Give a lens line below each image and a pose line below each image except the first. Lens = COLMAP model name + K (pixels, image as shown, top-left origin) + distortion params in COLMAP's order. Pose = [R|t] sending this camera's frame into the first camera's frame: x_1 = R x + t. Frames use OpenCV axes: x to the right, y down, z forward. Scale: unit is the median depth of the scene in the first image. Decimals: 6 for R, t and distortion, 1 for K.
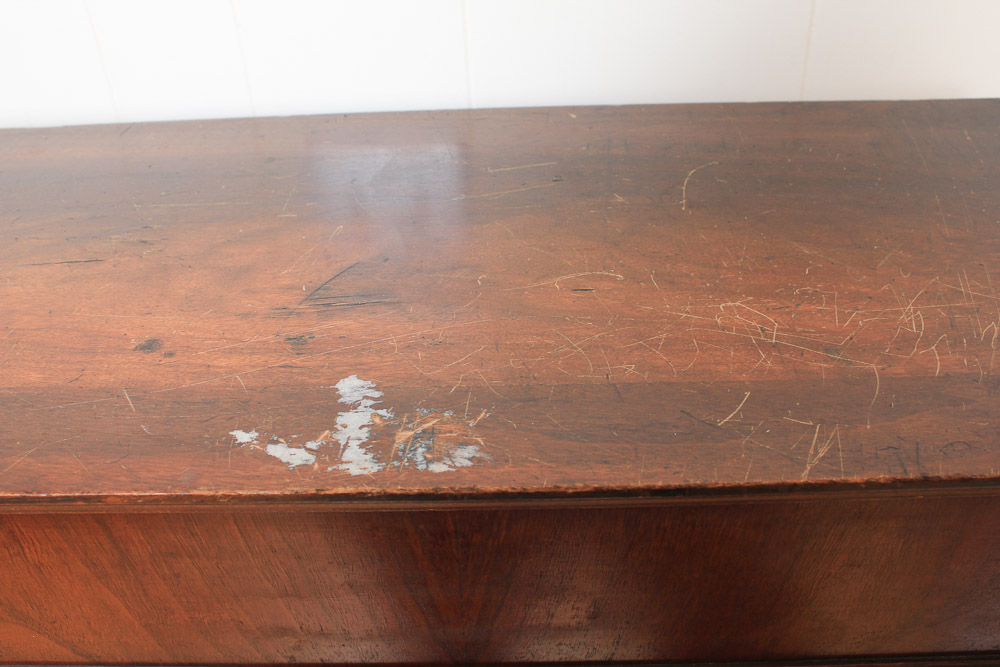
lens RADIAL K [[1006.6, 0, 500.0], [0, 1006.6, 334.4], [0, 0, 1]] dist [-0.124538, 0.000000]
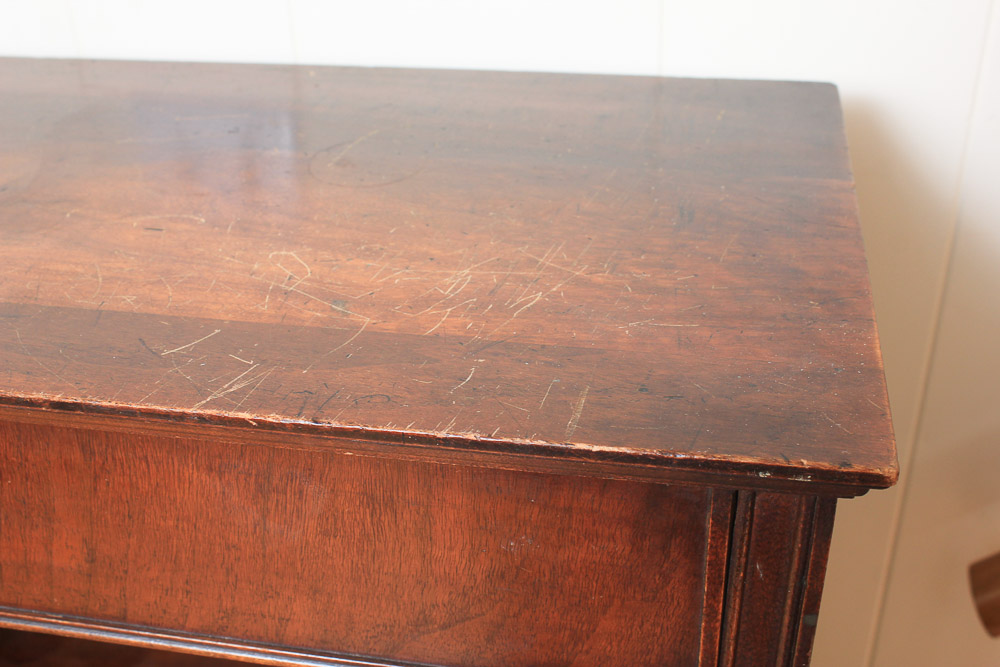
lens RADIAL K [[1236.4, 0, 499.7], [0, 1236.4, 330.1], [0, 0, 1]] dist [-0.040764, 0.000000]
pose [[0.981978, 0.096752, -0.162353, 0.673881], [-0.106304, 0.993015, -0.051198, 0.085865], [0.156265, 0.067534, 0.985404, -0.121459]]
